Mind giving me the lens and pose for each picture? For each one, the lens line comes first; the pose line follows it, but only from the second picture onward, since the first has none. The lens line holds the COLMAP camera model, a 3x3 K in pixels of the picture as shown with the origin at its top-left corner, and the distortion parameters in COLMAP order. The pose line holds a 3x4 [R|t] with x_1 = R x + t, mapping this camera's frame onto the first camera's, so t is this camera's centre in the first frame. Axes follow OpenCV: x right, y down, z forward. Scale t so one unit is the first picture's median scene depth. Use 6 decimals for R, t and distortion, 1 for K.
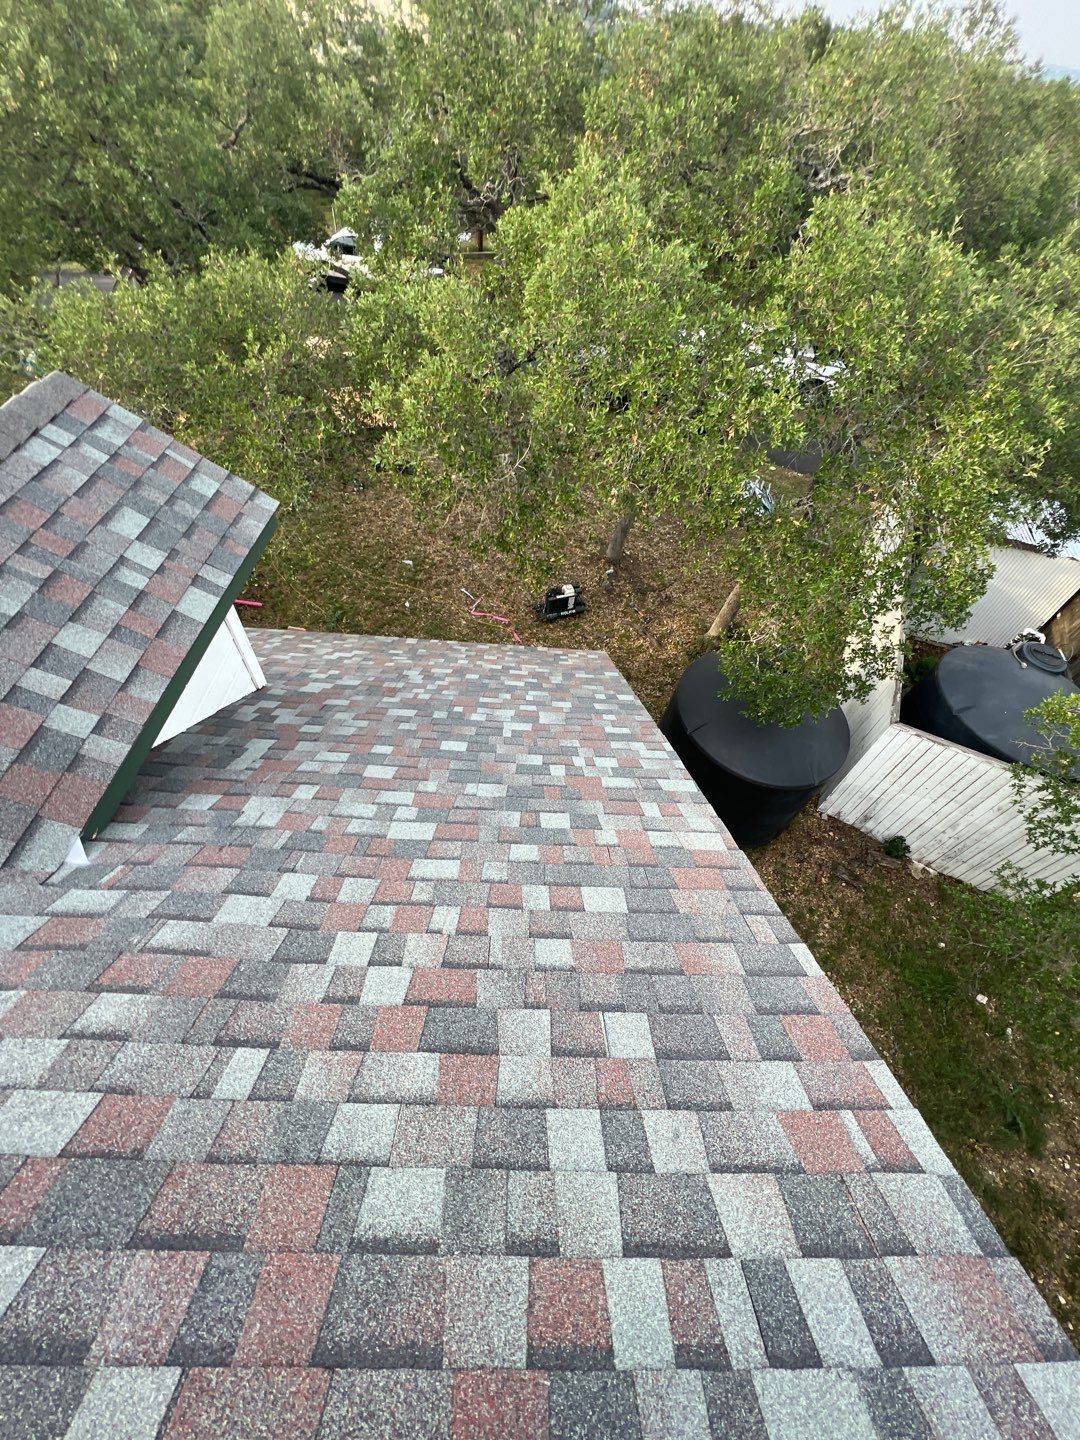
lens RADIAL K [[578.4, 0, 548.7], [0, 578.4, 722.0], [0, 0, 1]] dist [0.001579, 0.000511]
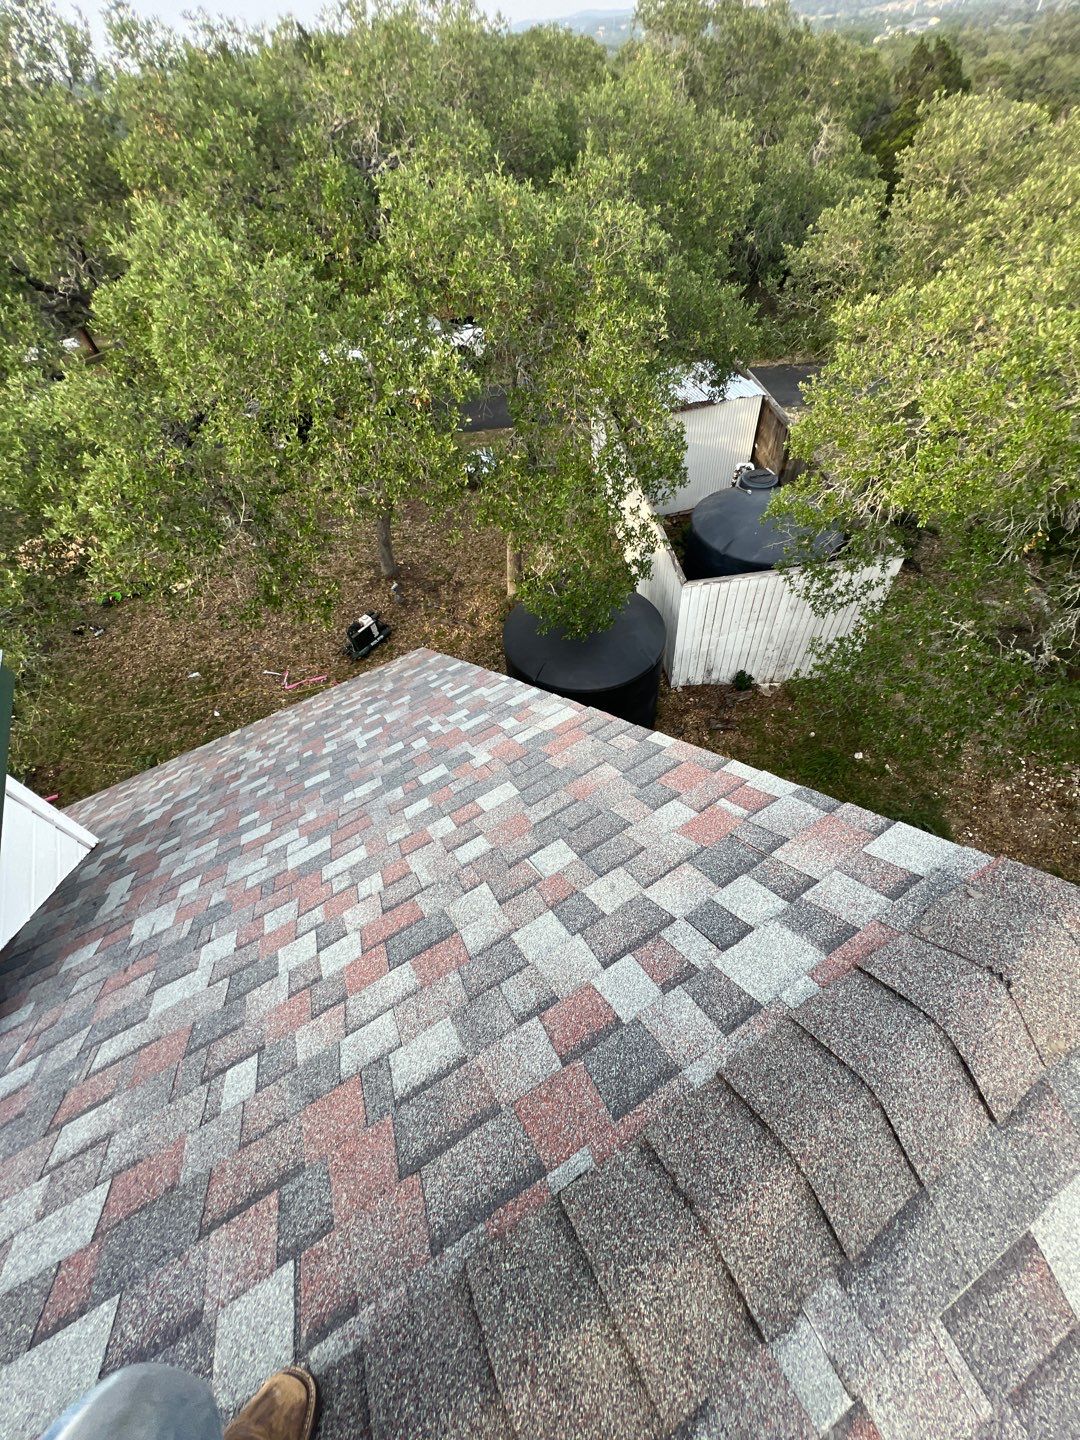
lens RADIAL K [[578.4, 0, 548.7], [0, 578.4, 722.0], [0, 0, 1]] dist [0.001579, 0.000511]
pose [[0.841623, -0.497689, 0.209705, 0.014262], [0.500579, 0.864623, 0.042982, 0.147493], [-0.202707, 0.068799, 0.976820, -0.074919]]
